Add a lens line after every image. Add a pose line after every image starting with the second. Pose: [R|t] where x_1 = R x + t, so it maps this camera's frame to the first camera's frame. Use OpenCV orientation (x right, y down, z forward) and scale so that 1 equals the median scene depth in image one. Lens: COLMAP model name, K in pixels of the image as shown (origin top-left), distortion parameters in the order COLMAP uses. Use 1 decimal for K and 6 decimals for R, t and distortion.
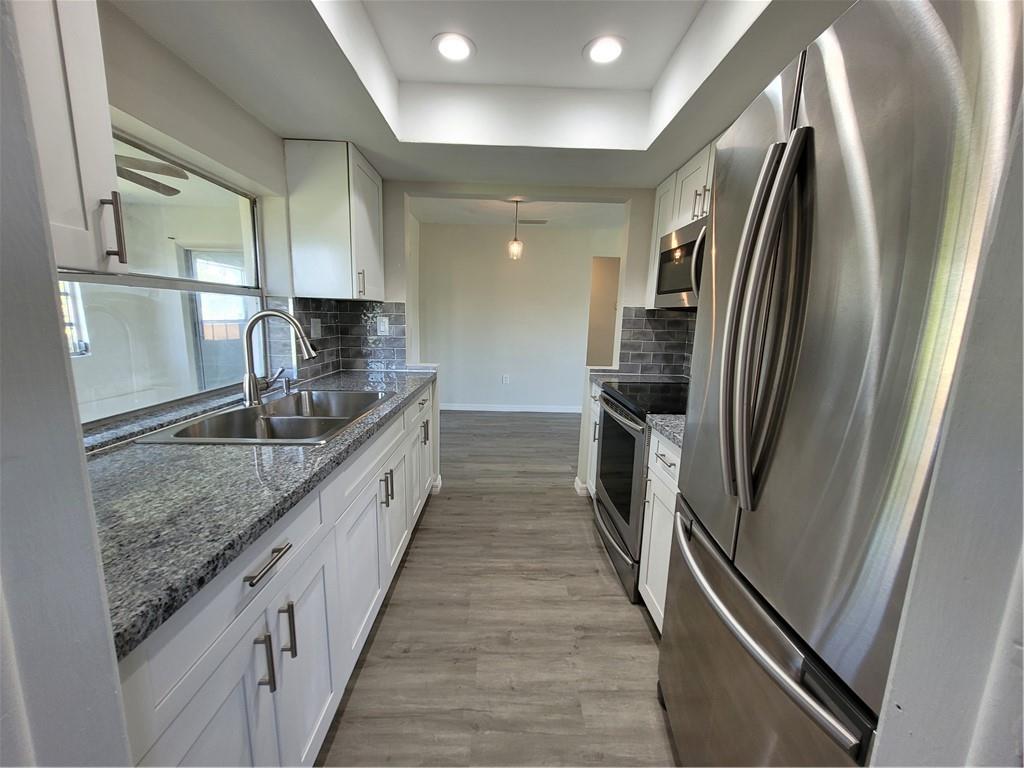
lens RADIAL K [[401.0, 0, 509.7], [0, 401.0, 384.3], [0, 0, 1]] dist [0.006027, -0.000136]
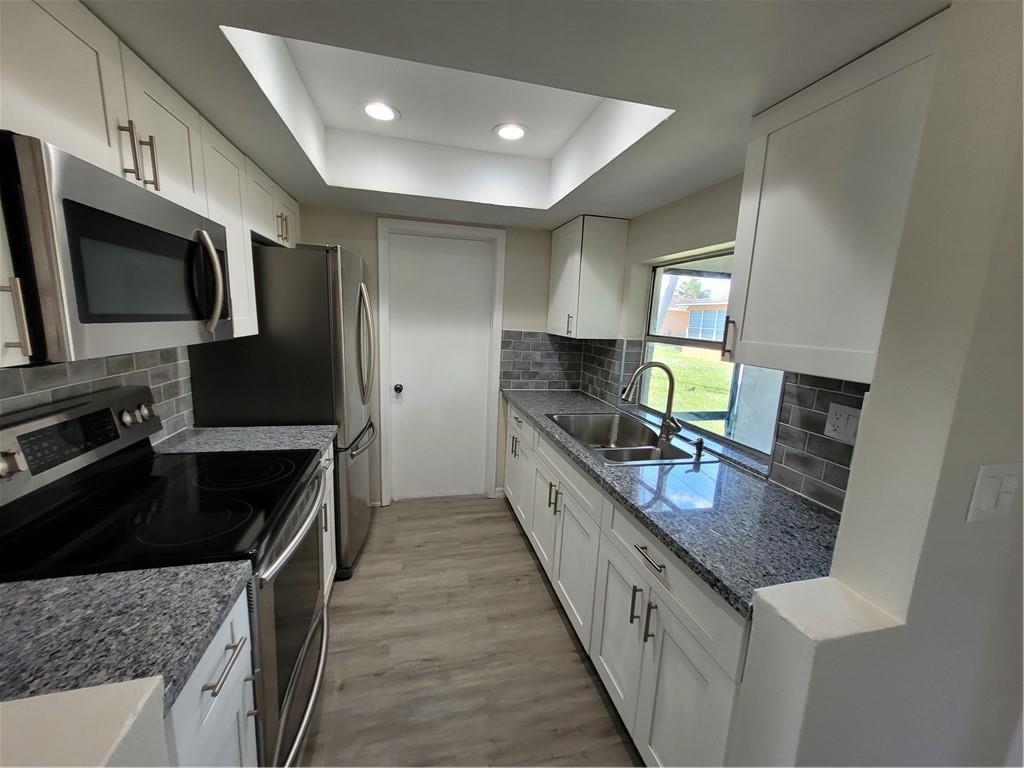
lens RADIAL K [[401.0, 0, 509.7], [0, 401.0, 384.3], [0, 0, 1]] dist [0.006027, -0.000136]
pose [[-0.970701, -0.032262, -0.238116, 0.129649], [-0.110494, 0.939895, 0.323092, -0.438560], [0.213380, 0.339936, -0.915922, 1.906931]]
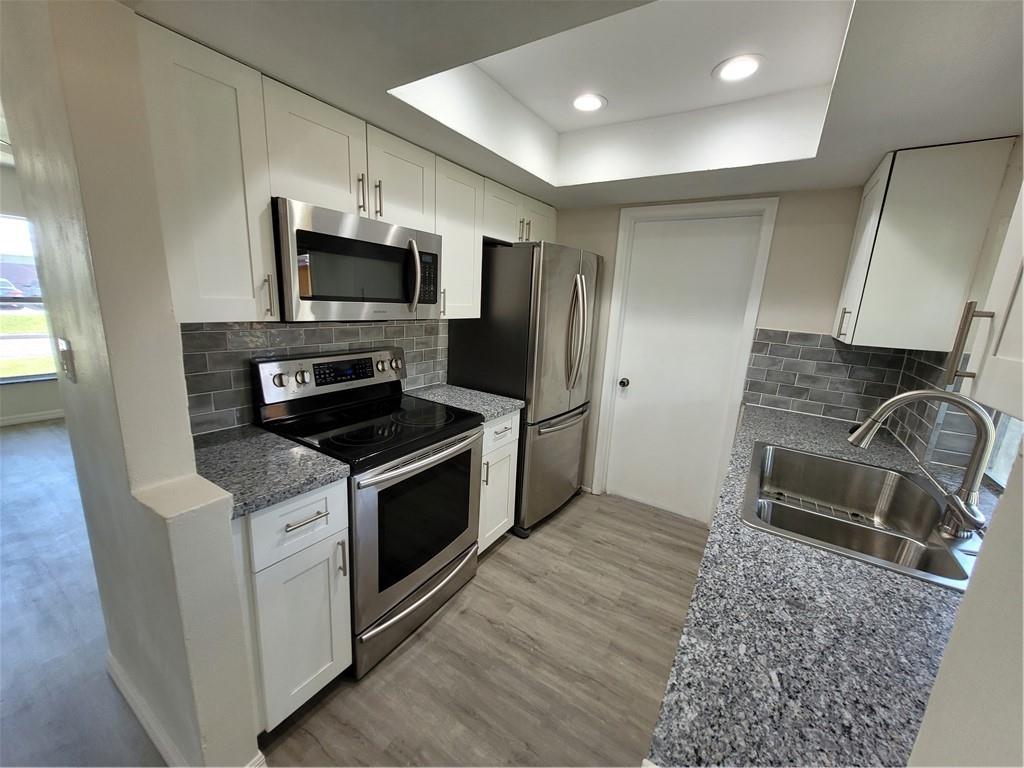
lens RADIAL K [[401.0, 0, 509.7], [0, 401.0, 384.3], [0, 0, 1]] dist [0.006027, -0.000136]
pose [[-0.830607, -0.191025, 0.523069, -0.308188], [0.018131, 0.929545, 0.368262, -0.434019], [-0.556563, 0.315365, -0.768624, 1.795865]]
